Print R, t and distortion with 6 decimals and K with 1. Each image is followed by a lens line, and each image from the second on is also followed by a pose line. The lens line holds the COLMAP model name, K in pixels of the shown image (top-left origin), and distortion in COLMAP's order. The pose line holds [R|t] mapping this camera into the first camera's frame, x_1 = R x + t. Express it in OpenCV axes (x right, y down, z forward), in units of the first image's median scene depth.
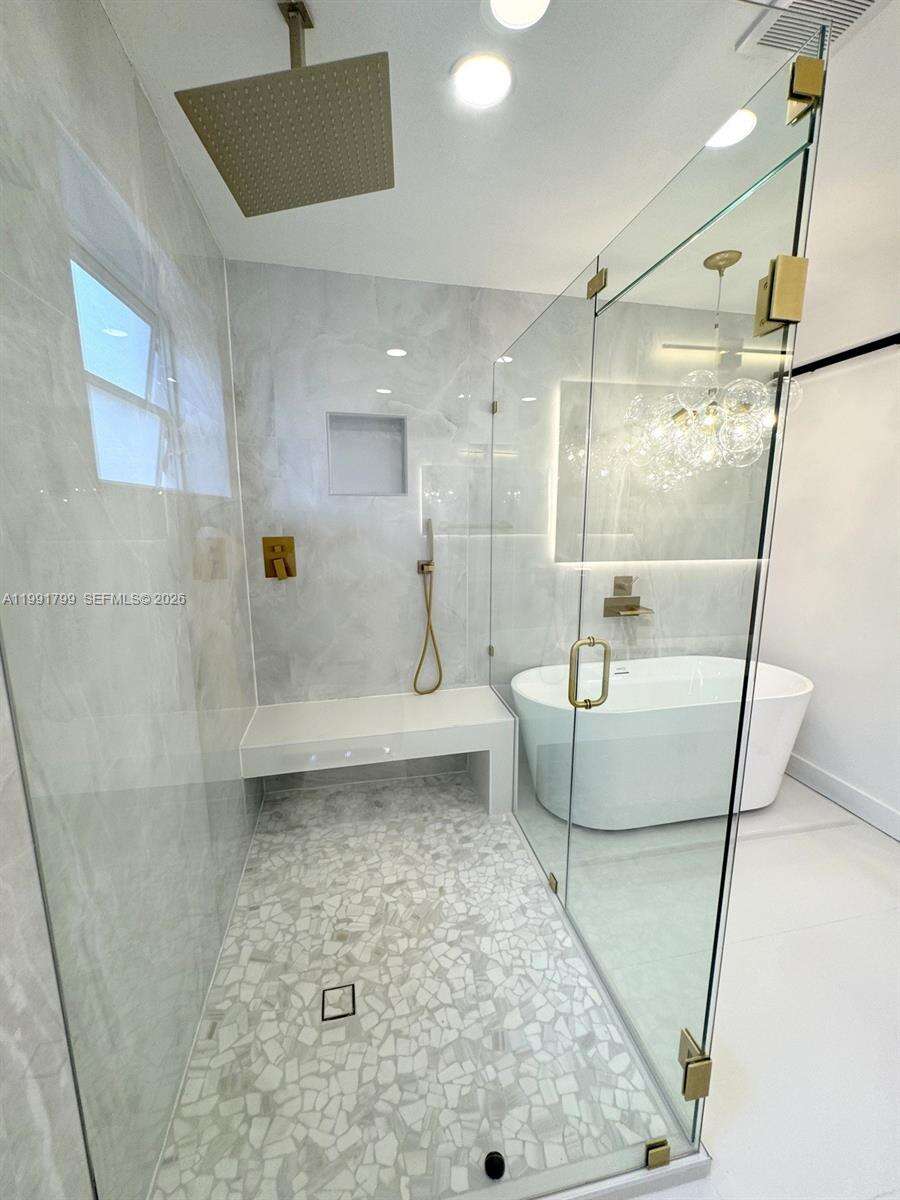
lens RADIAL K [[491.6, 0, 419.1], [0, 491.6, 595.4], [0, 0, 1]] dist [-0.002639, -0.000326]
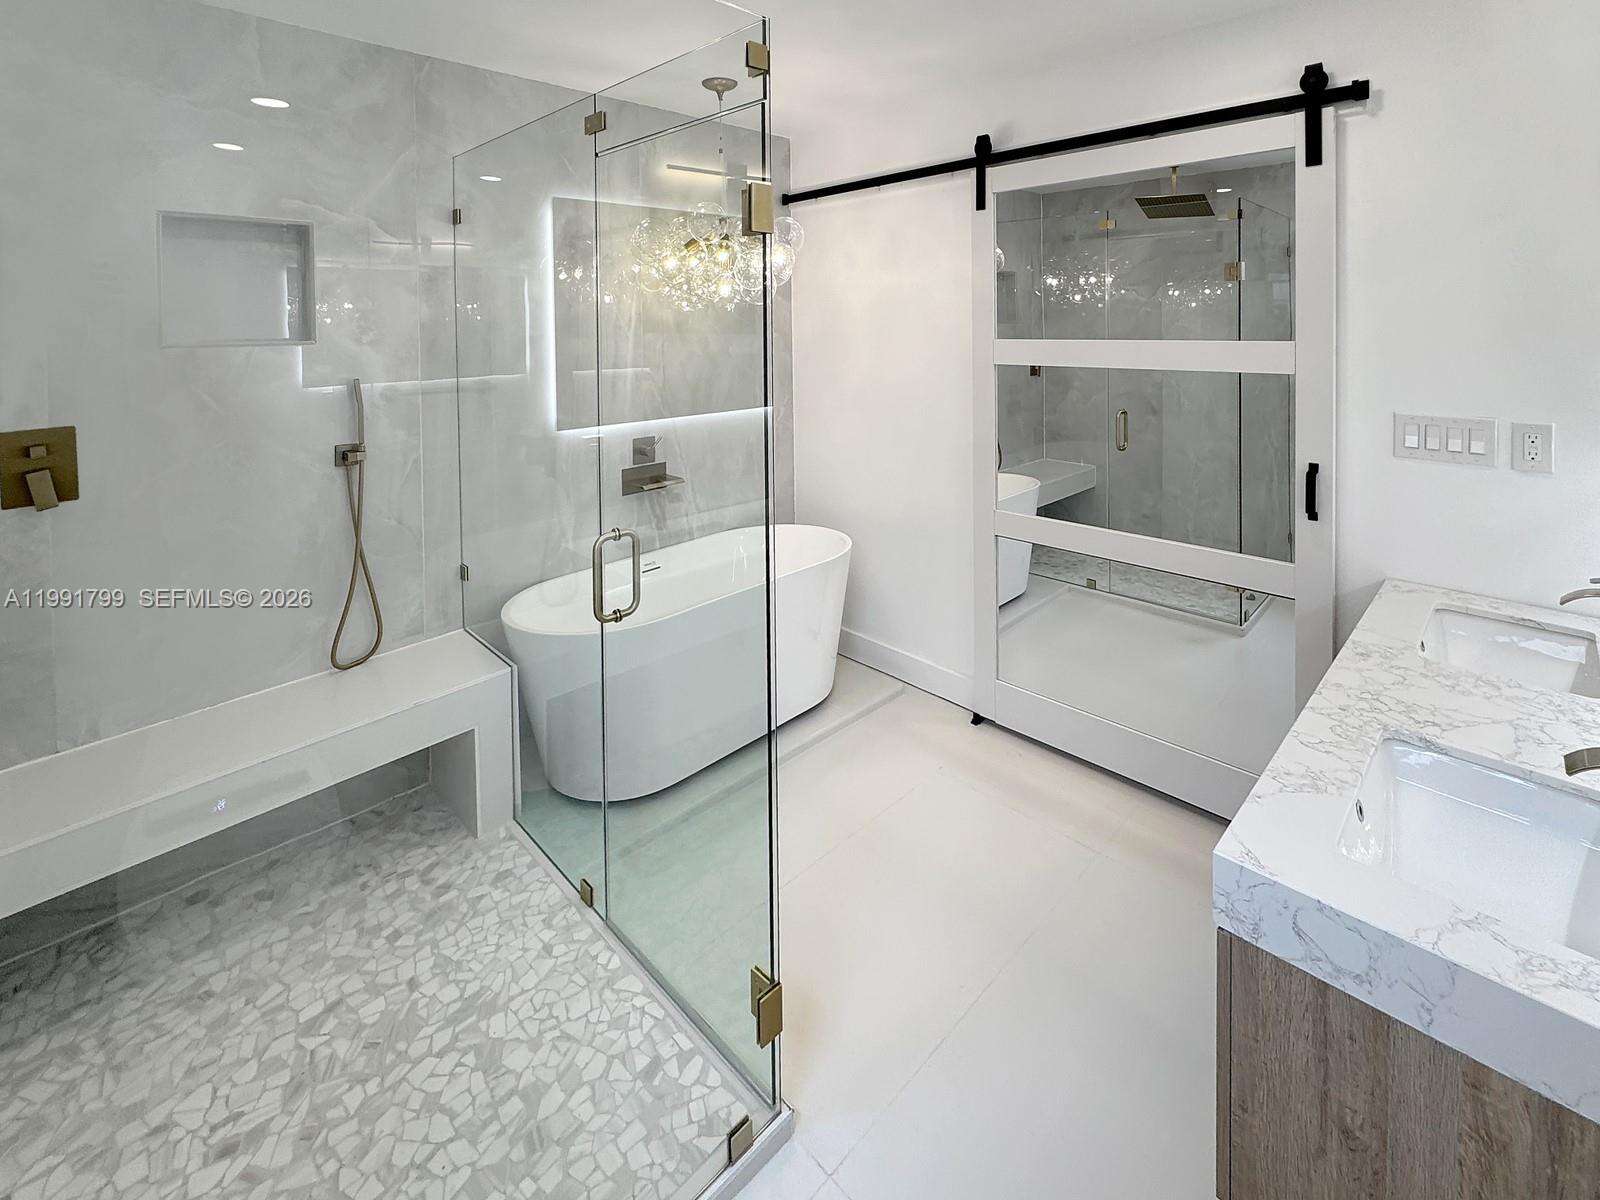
lens RADIAL K [[809.6, 0, 805.6], [0, 809.6, 289.0], [0, 0, 1]] dist [-0.000247, 0.000606]
pose [[0.823743, 0.005920, 0.566932, -0.138725], [0.108837, 0.979697, -0.168368, -0.039758], [-0.556419, 0.200395, 0.806375, -0.303301]]
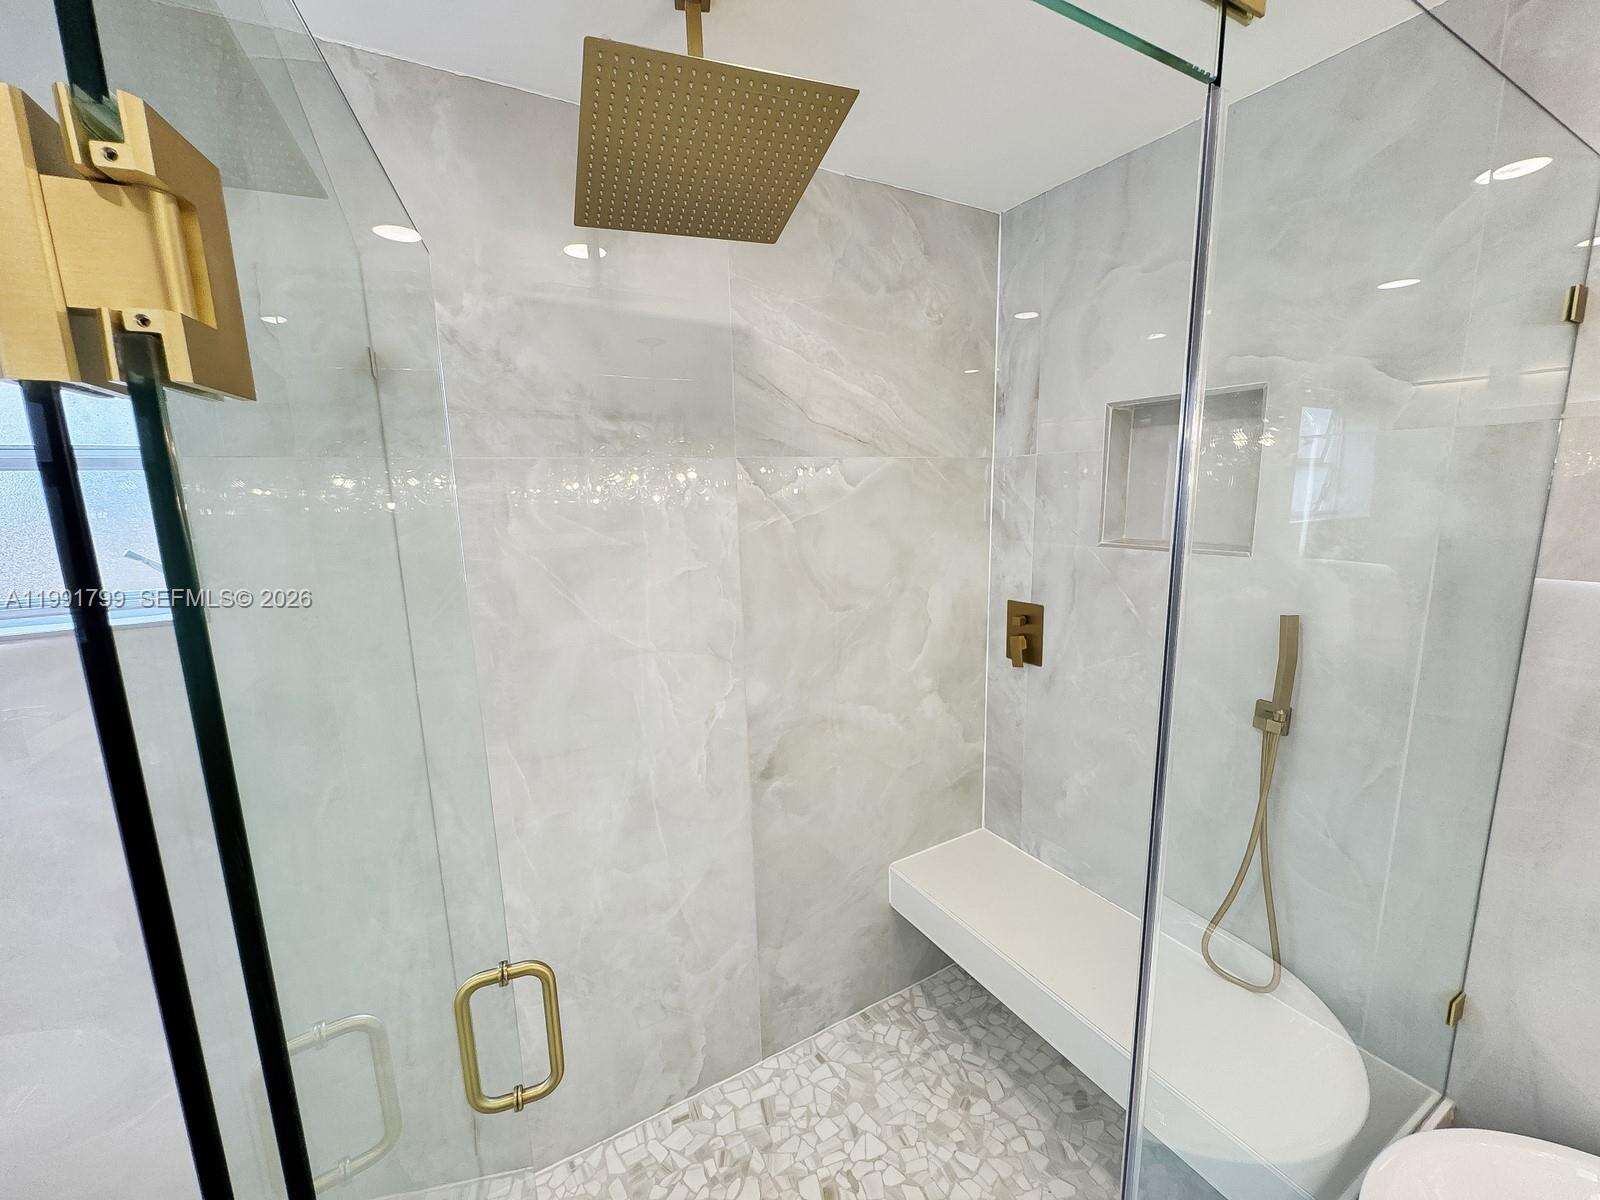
lens RADIAL K [[622.1, 0, 795.4], [0, 622.1, 593.7], [0, 0, 1]] dist [-0.000206, -0.000243]
pose [[0.342143, 0.139641, -0.929214, 0.519693], [-0.132650, 0.986170, 0.099358, -0.229931], [0.930238, 0.089266, 0.355935, 0.542308]]
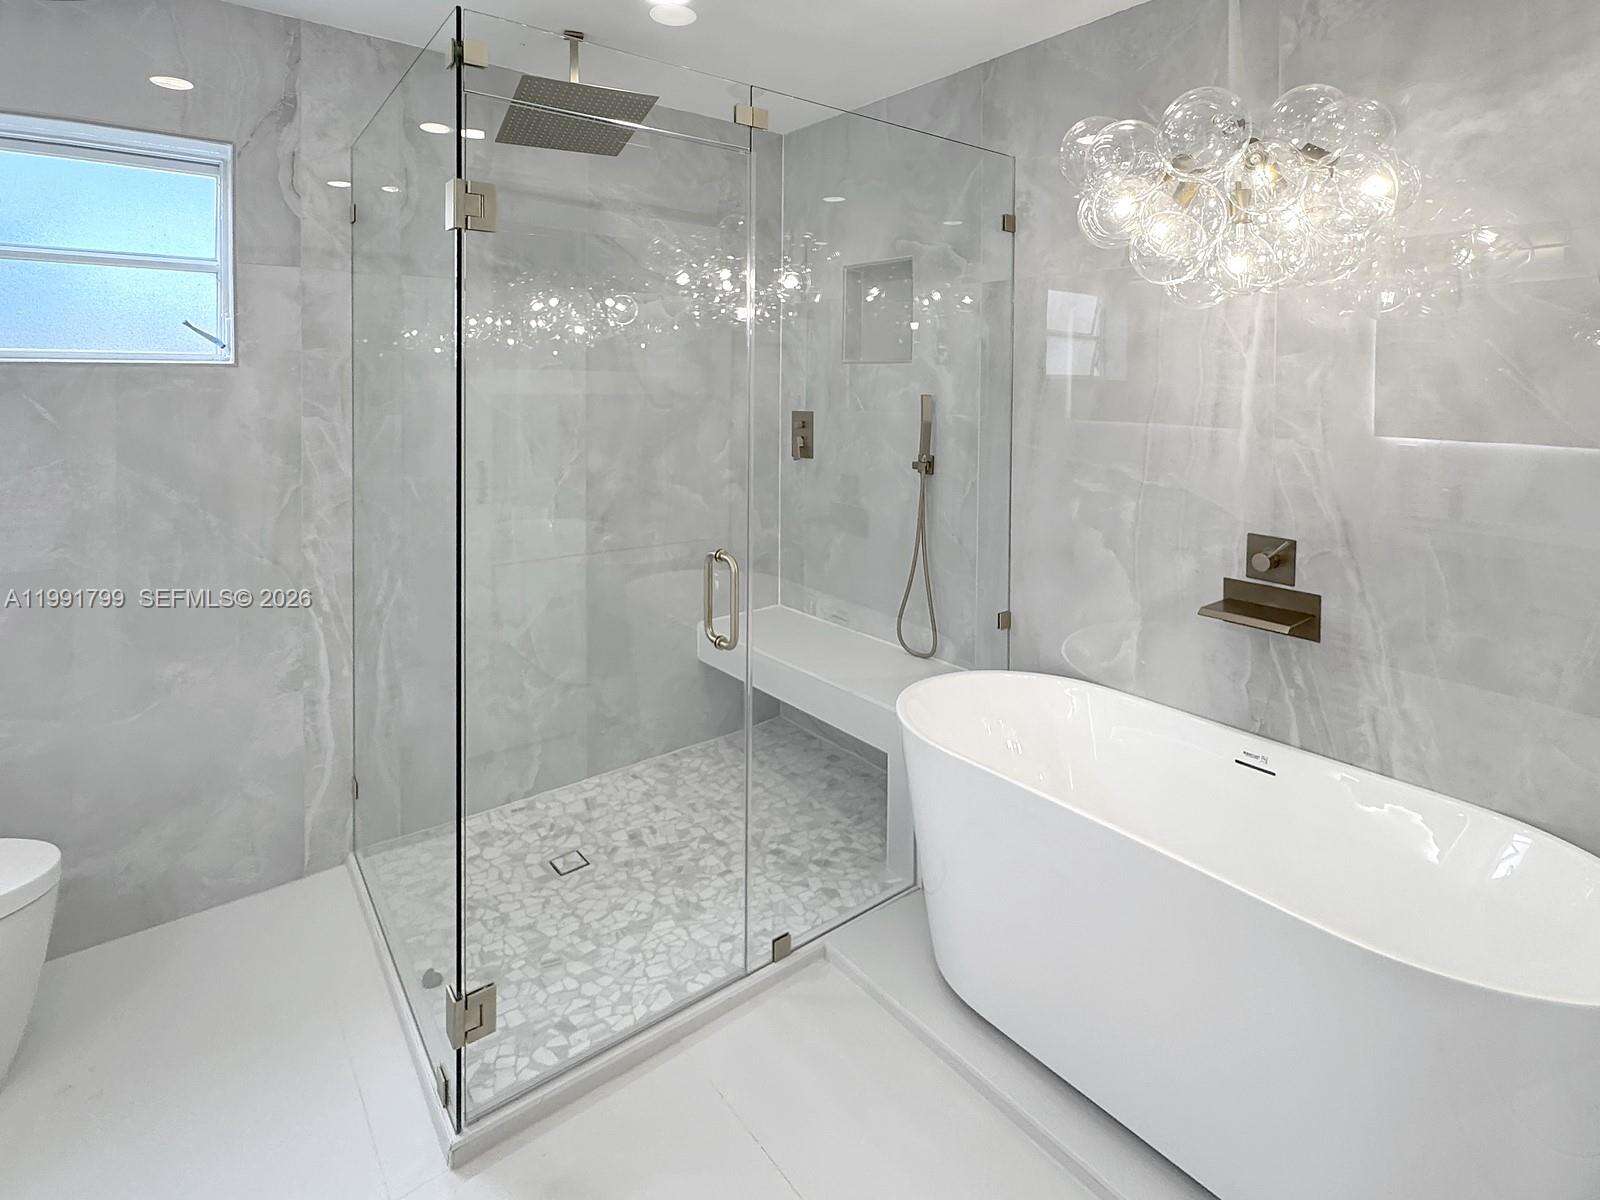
lens RADIAL K [[773.3, 0, 725.1], [0, 773.3, 384.5], [0, 0, 1]] dist [-0.003081, -0.000970]
pose [[0.425017, 0.008057, -0.905149, 1.194067], [-0.154358, 0.985959, -0.063703, -0.078790], [0.891927, 0.166791, 0.420293, 0.384232]]
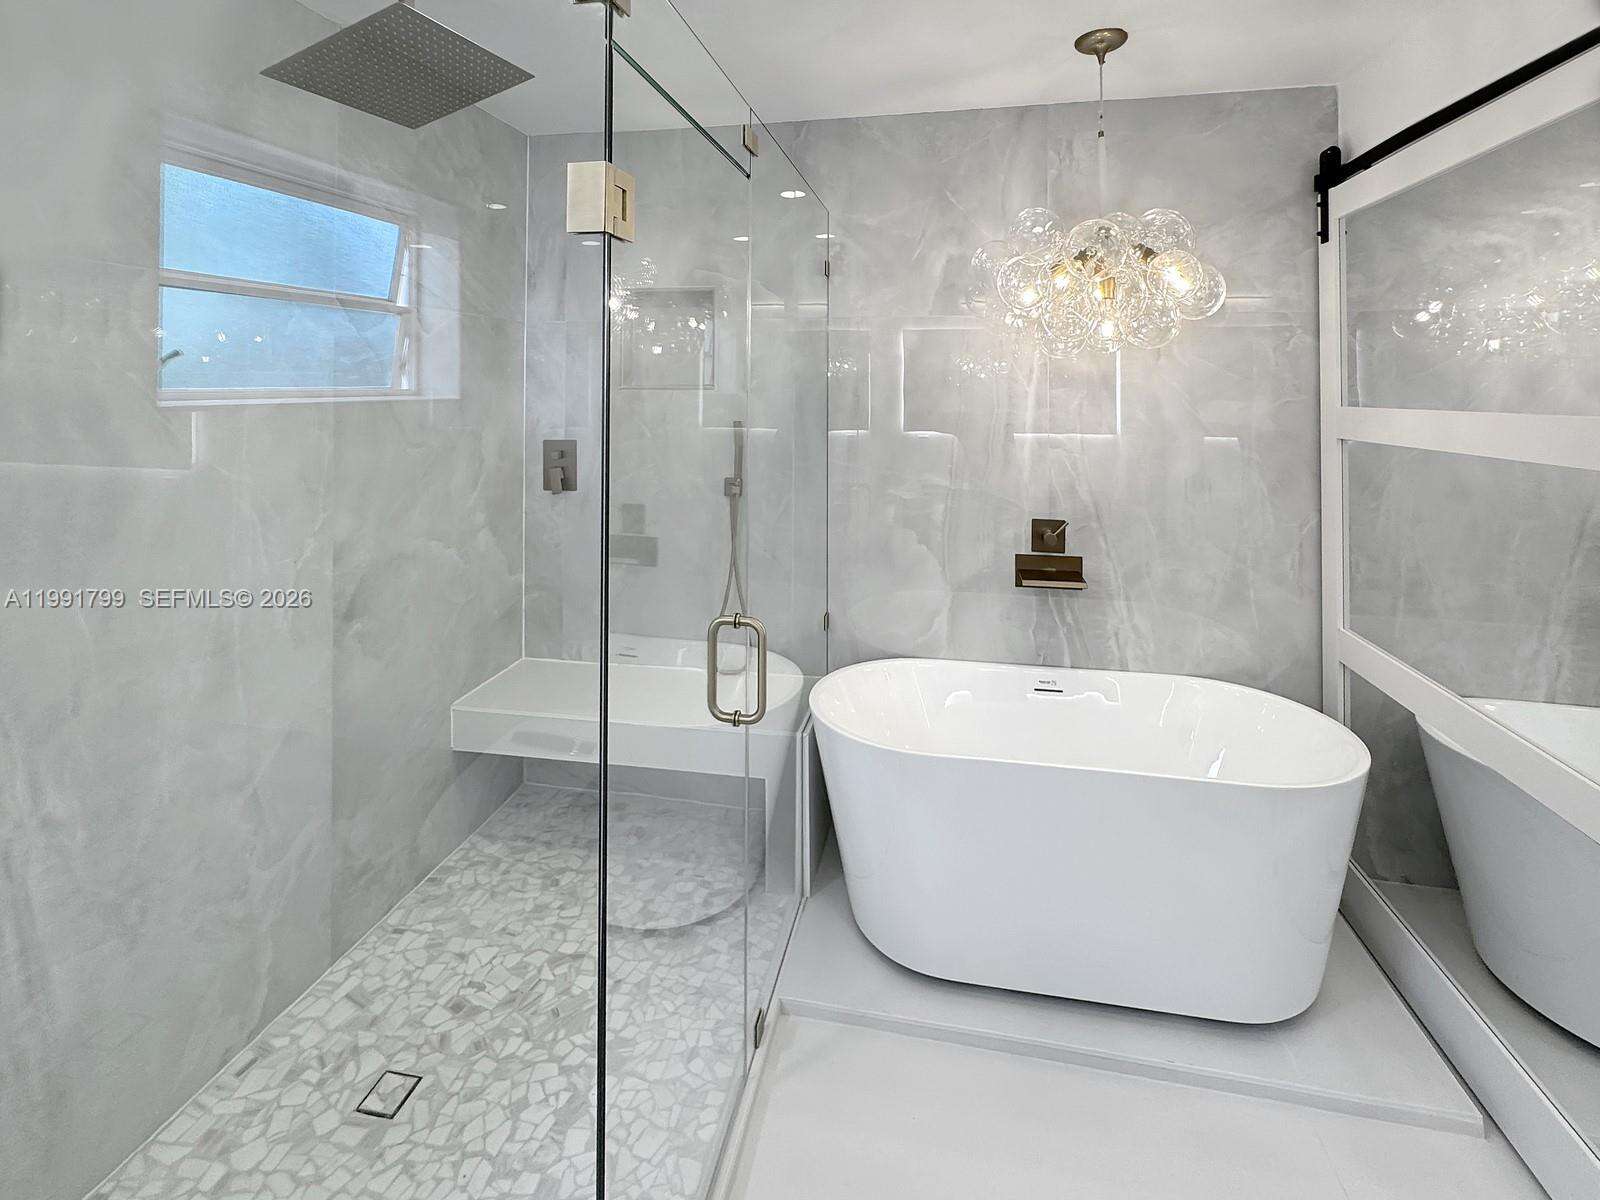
lens RADIAL K [[732.2, 0, 761.9], [0, 732.2, 374.3], [0, 0, 1]] dist [-0.001025, -0.000273]
pose [[0.917926, -0.008976, -0.396651, 0.662256], [-0.063499, 0.983533, -0.169205, -0.059722], [0.391638, 0.180505, 0.902240, 0.040610]]
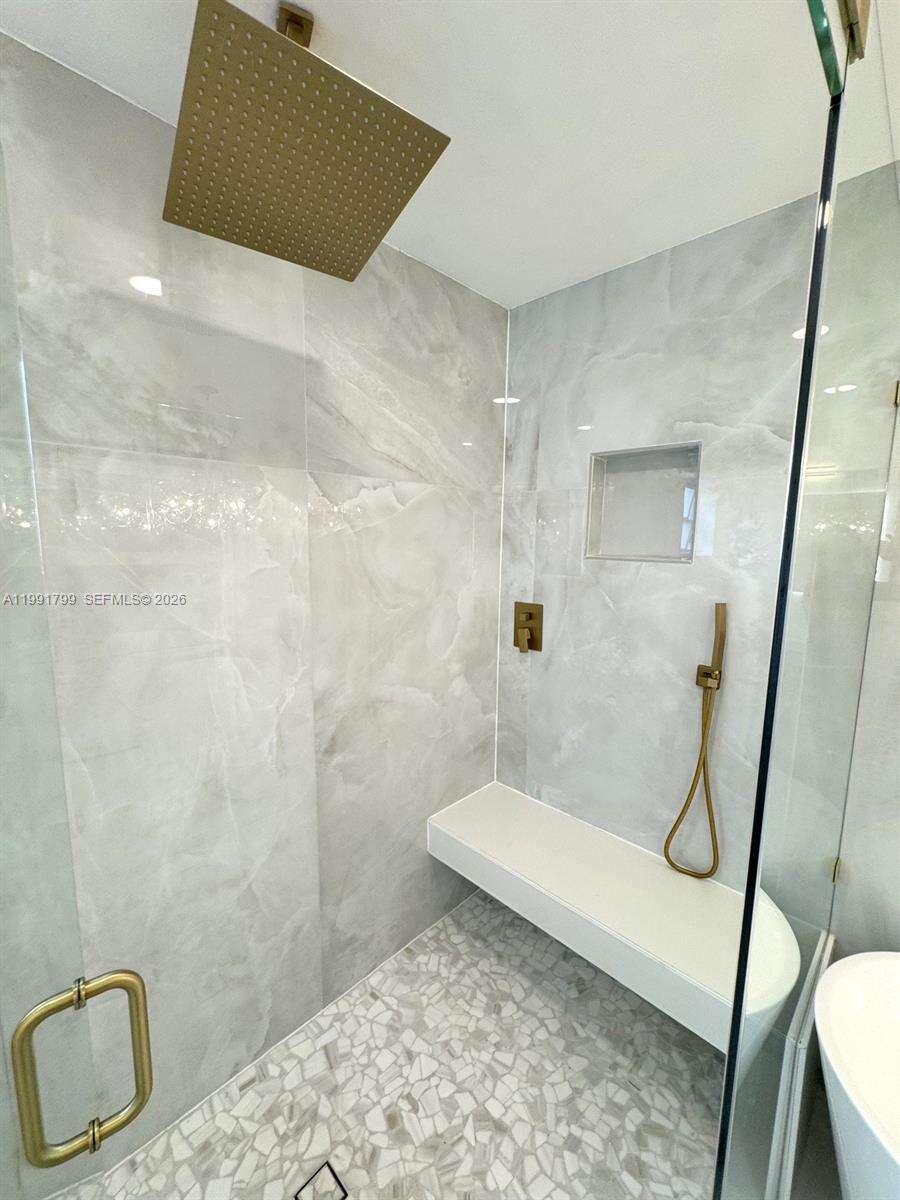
lens RADIAL K [[466.6, 0, 440.8], [0, 466.6, 598.8], [0, 0, 1]] dist [-0.000206, -0.000243]
pose [[0.575377, 0.104350, -0.811204, 0.400529], [-0.146044, 0.988996, 0.023633, -0.165413], [0.804744, 0.104873, 0.584285, 0.514568]]
